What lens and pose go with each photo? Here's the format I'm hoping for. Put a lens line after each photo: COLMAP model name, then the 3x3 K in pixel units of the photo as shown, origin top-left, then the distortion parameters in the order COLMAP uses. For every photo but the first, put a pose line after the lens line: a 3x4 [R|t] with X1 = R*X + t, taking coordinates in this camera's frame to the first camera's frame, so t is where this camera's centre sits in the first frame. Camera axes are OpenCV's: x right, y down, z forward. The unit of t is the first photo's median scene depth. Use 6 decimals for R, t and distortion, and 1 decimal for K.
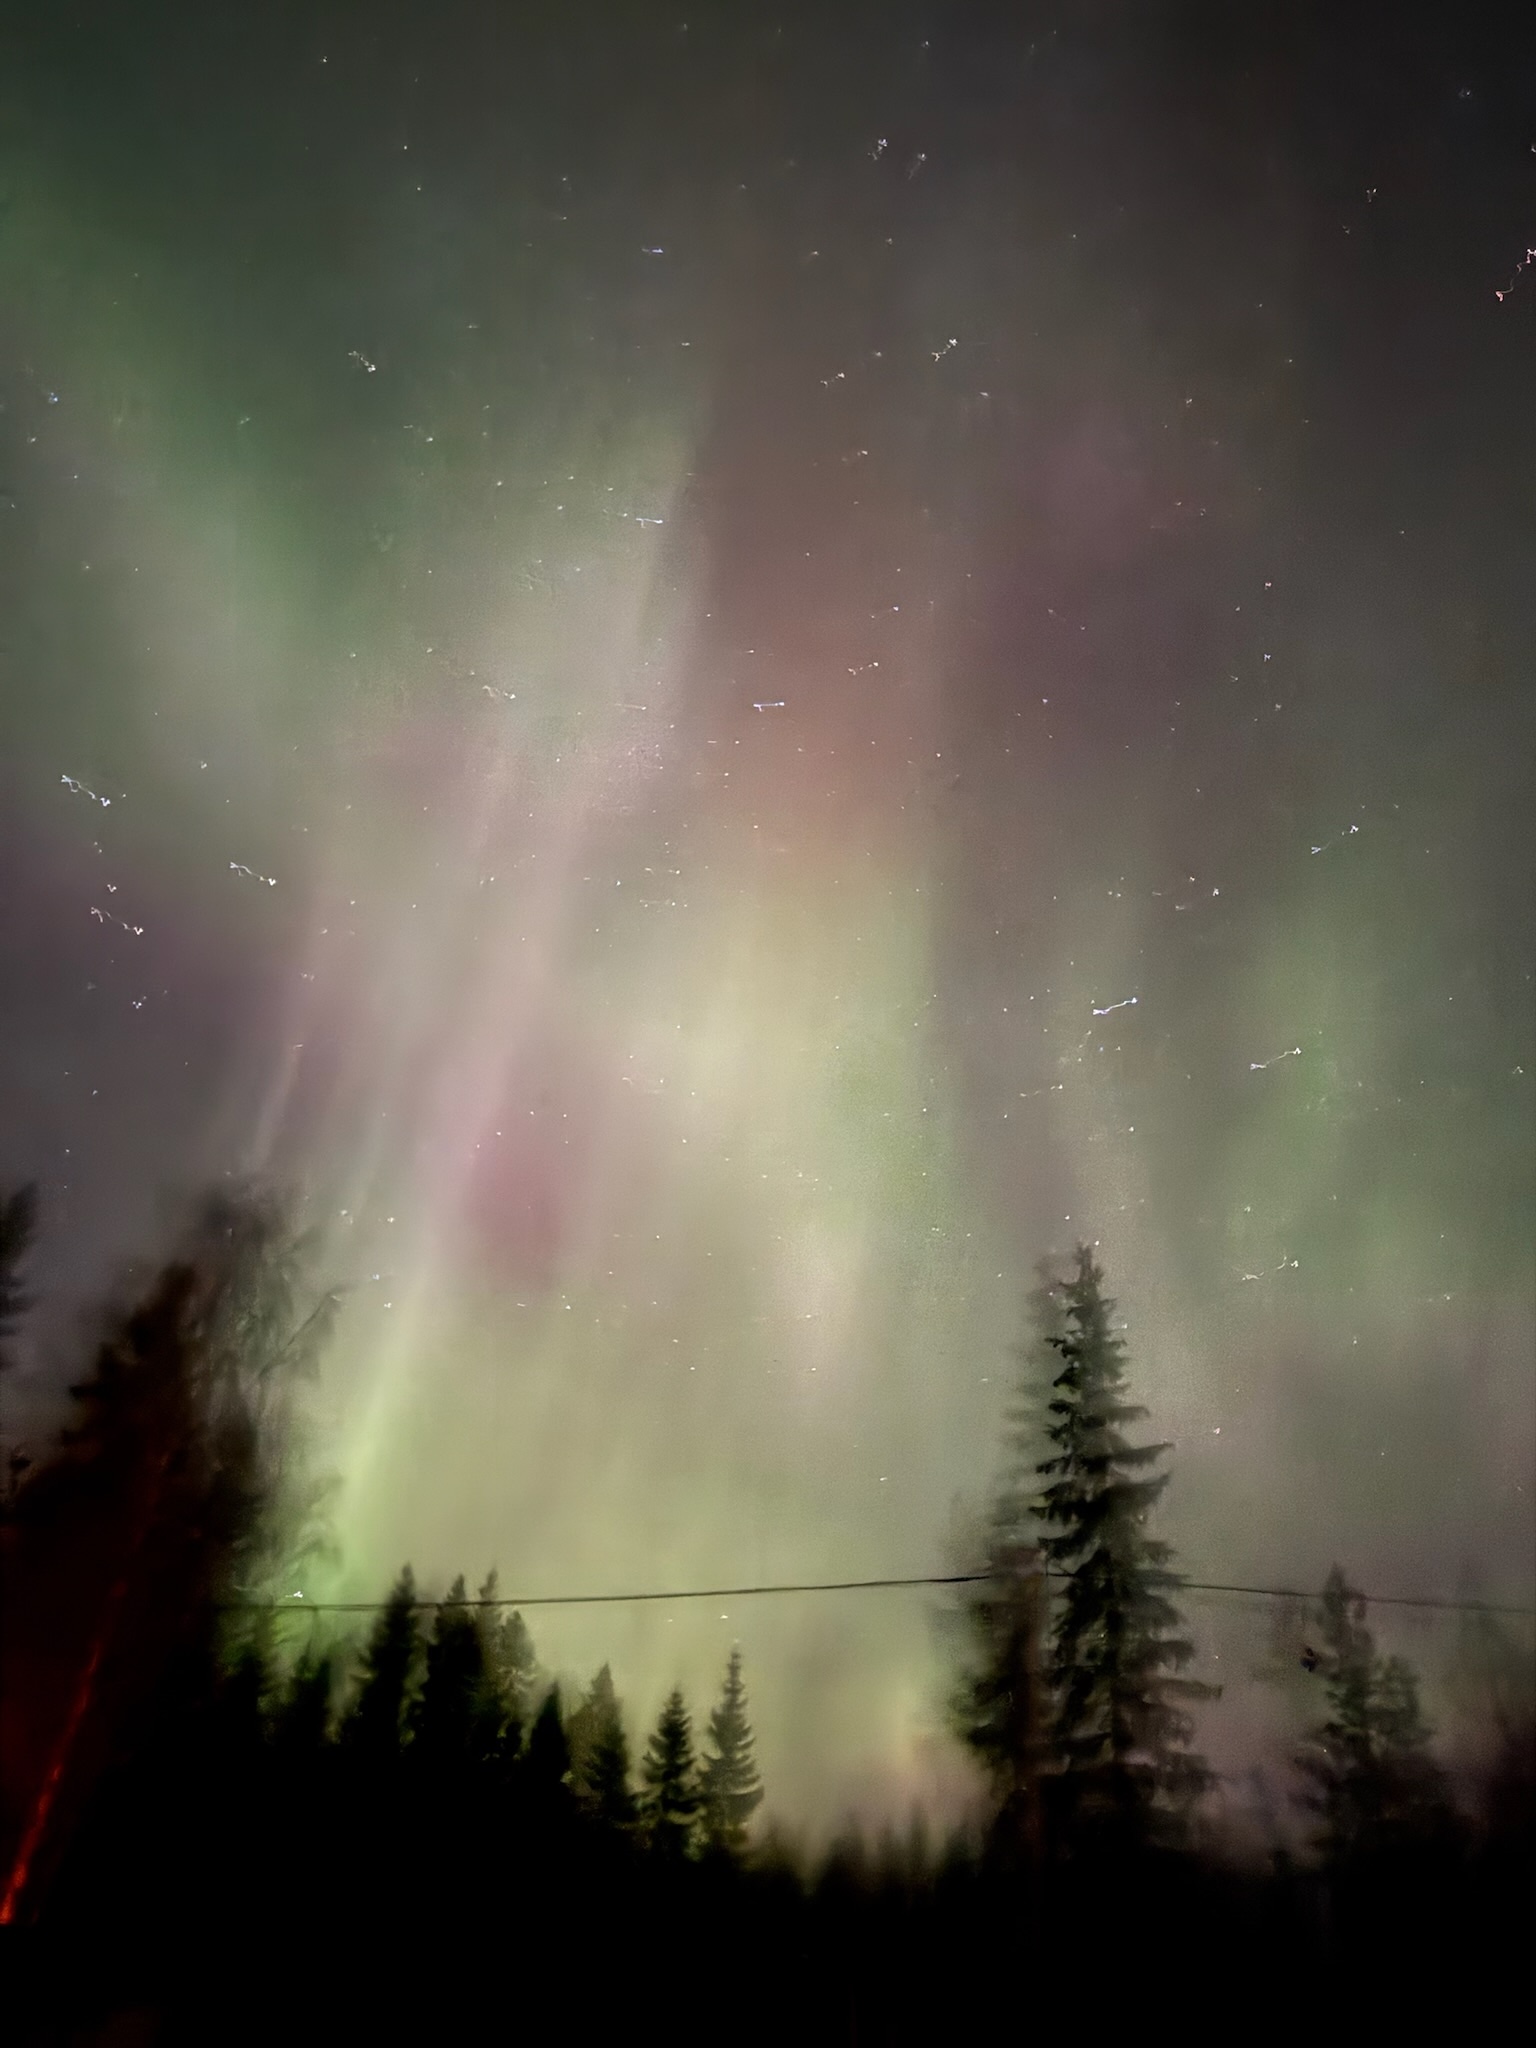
lens RADIAL K [[1446.3, 0, 772.8], [0, 1446.3, 1006.9], [0, 0, 1]] dist [0.073158, -0.093305]
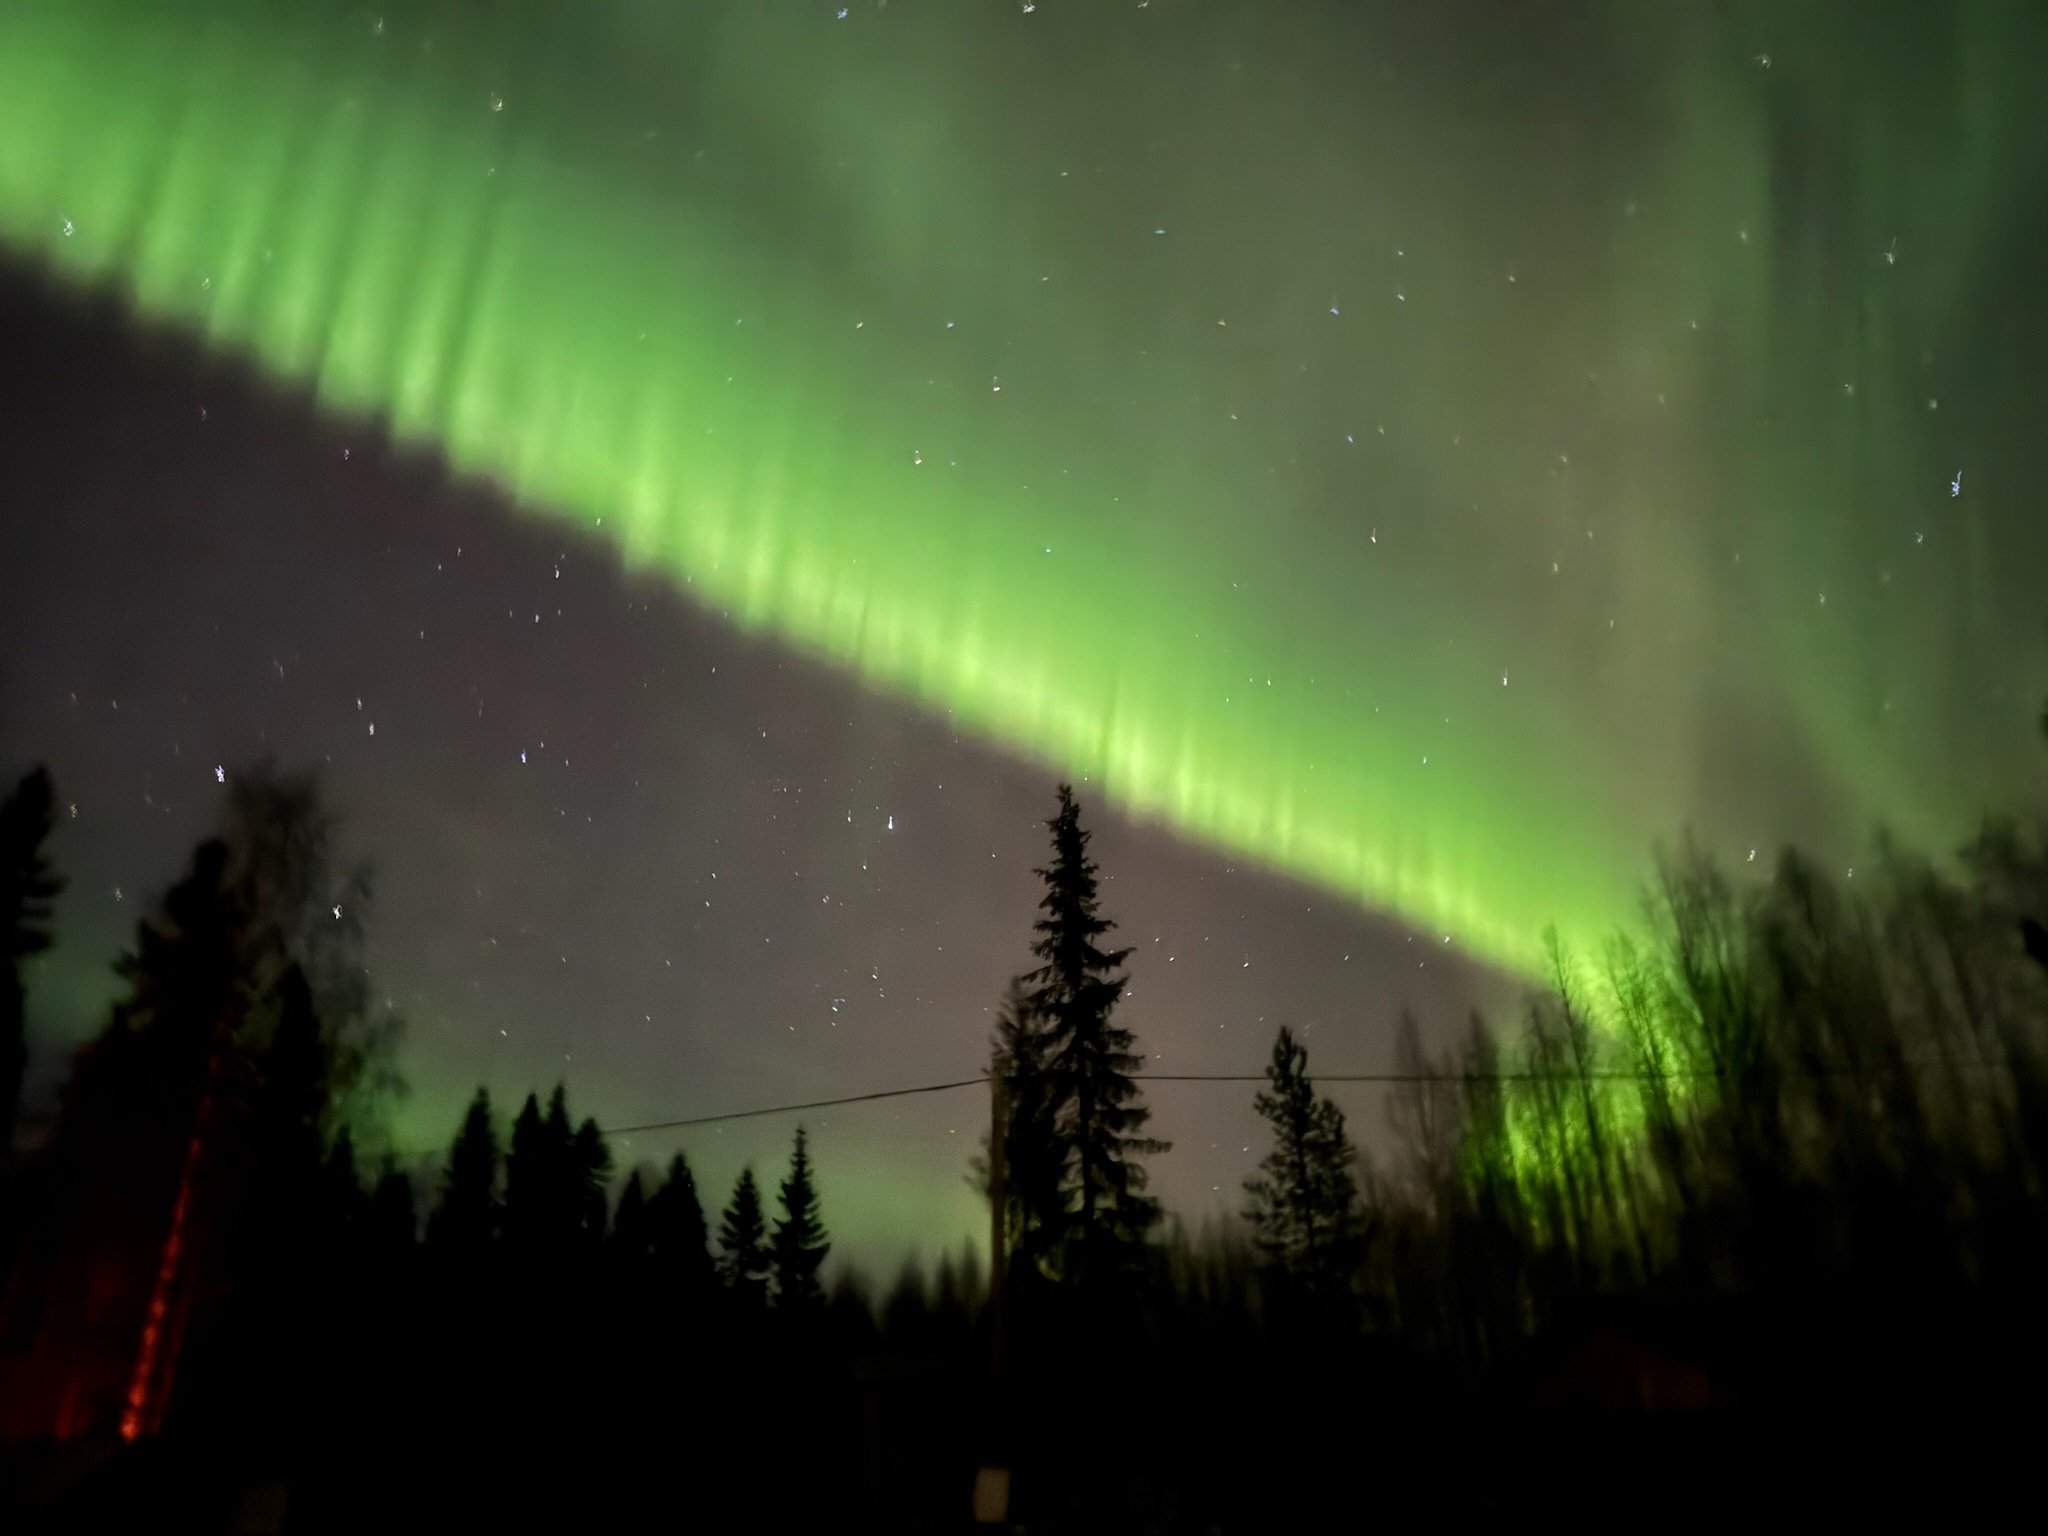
lens RADIAL K [[1446.3, 0, 1022.0], [0, 1446.3, 765.8], [0, 0, 1]] dist [0.073158, -0.093305]
pose [[0.990757, -0.056823, 0.123171, 0.039124], [0.033092, 0.981845, 0.186776, -0.054984], [-0.131548, -0.180974, 0.974650, -0.080538]]
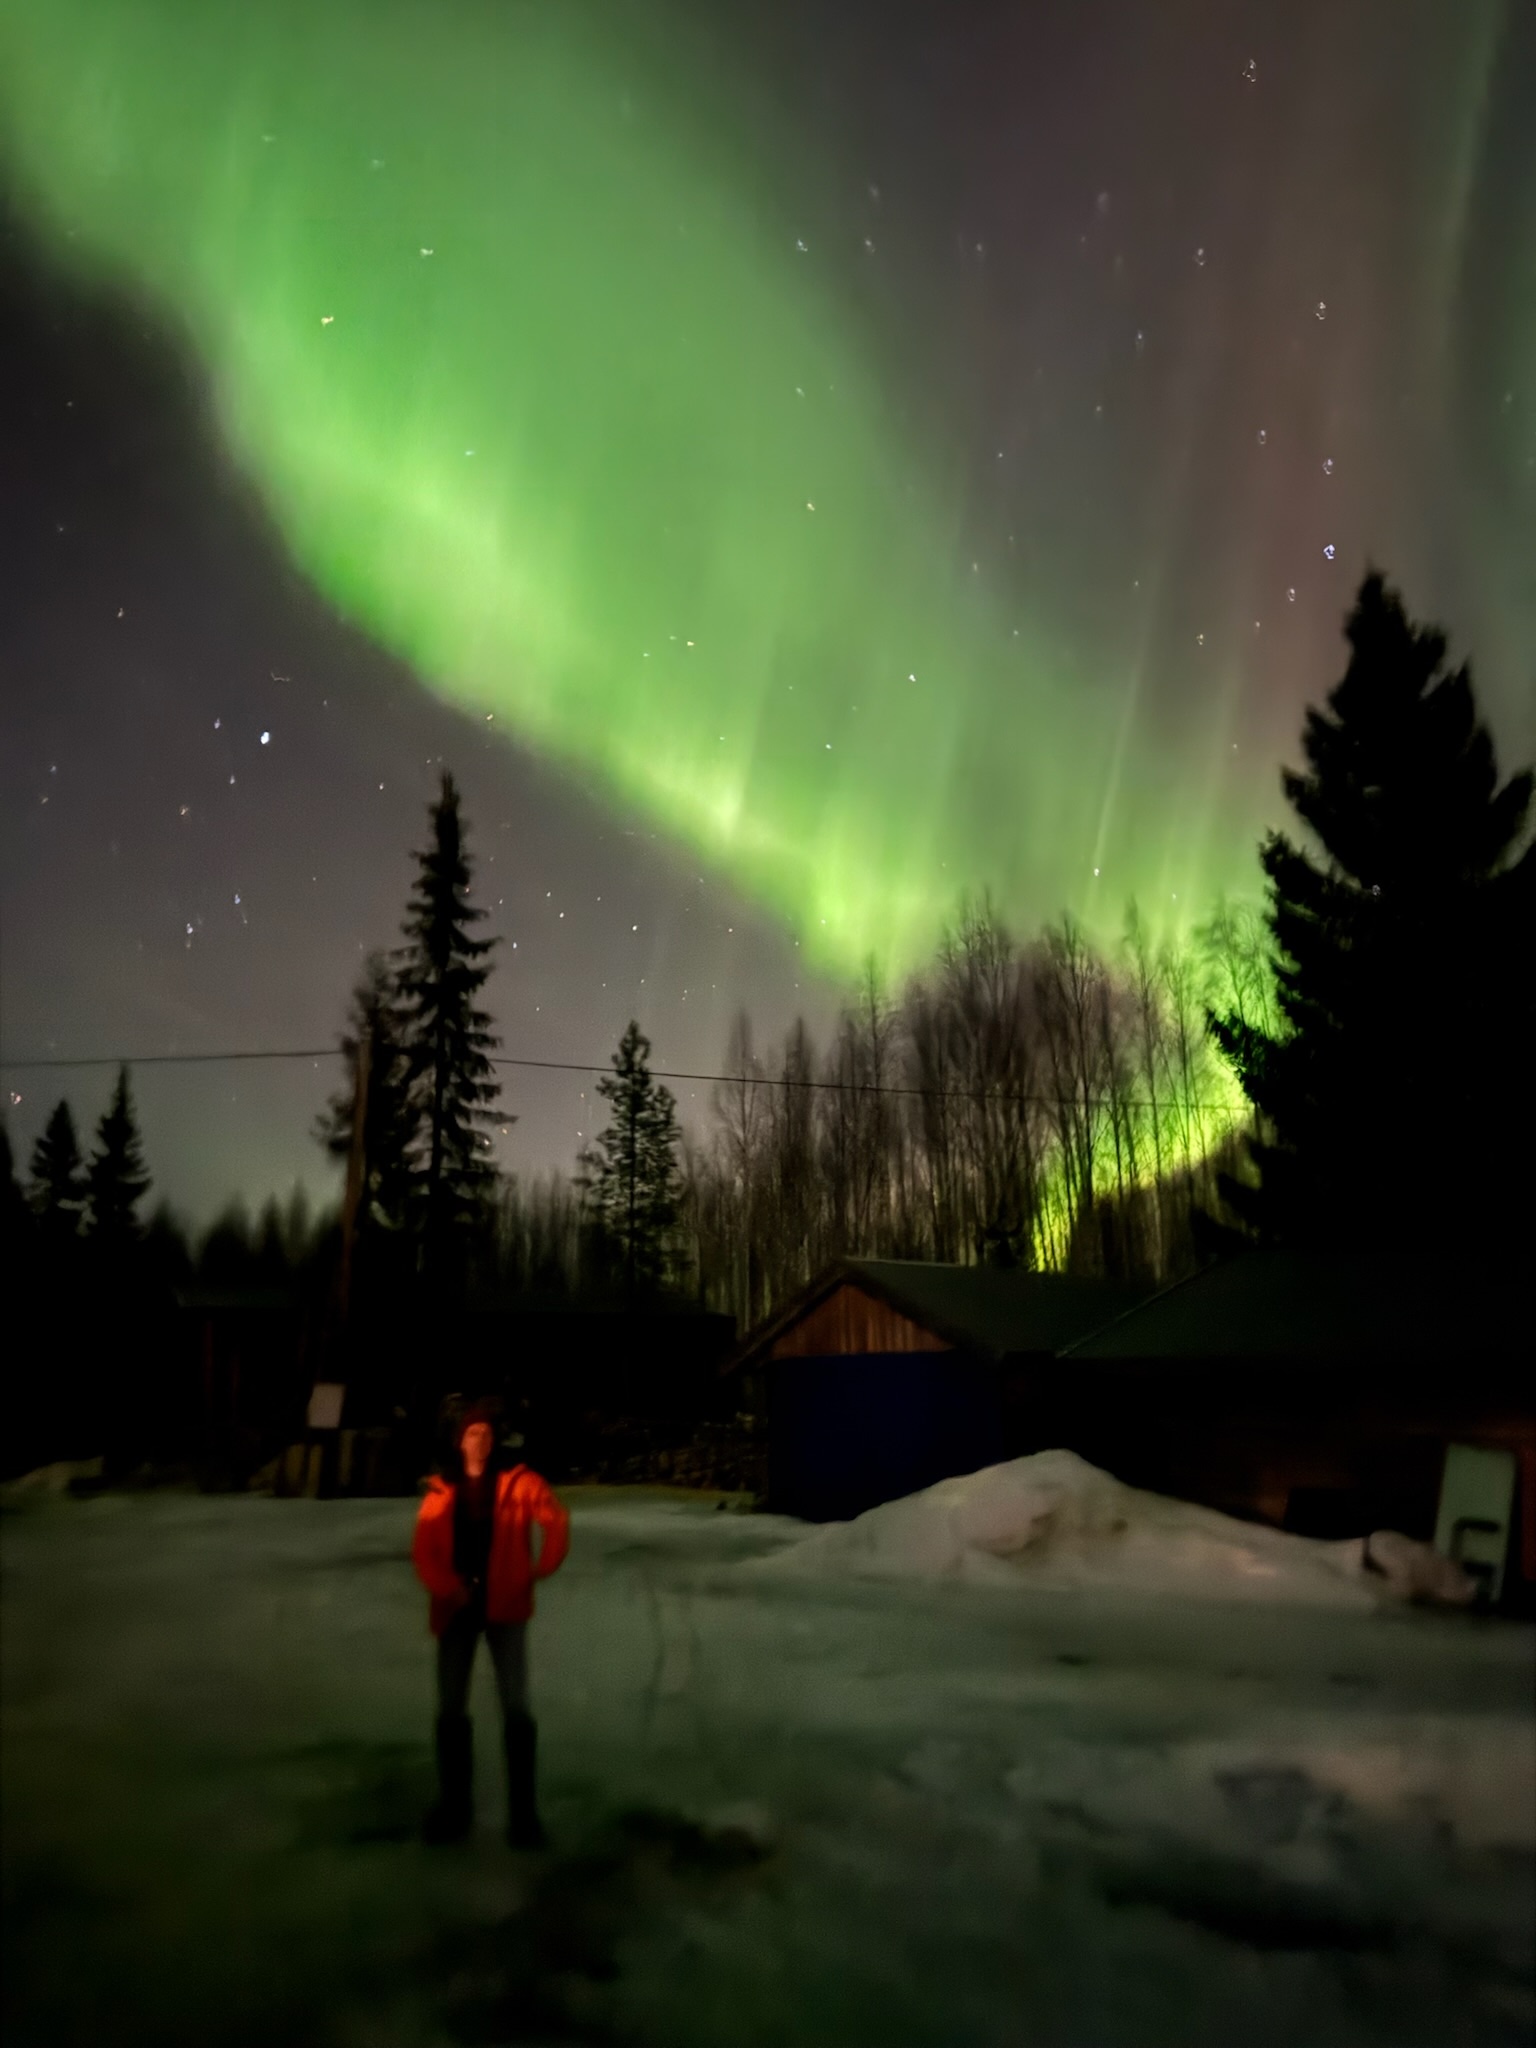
lens RADIAL K [[1446.3, 0, 812.0], [0, 1446.3, 1053.1], [0, 0, 1]] dist [0.073158, -0.093305]
pose [[0.916892, -0.000314, 0.399134, 0.016751], [-0.163427, 0.912036, 0.376142, -0.100116], [-0.364143, -0.410111, 0.836187, -0.141996]]
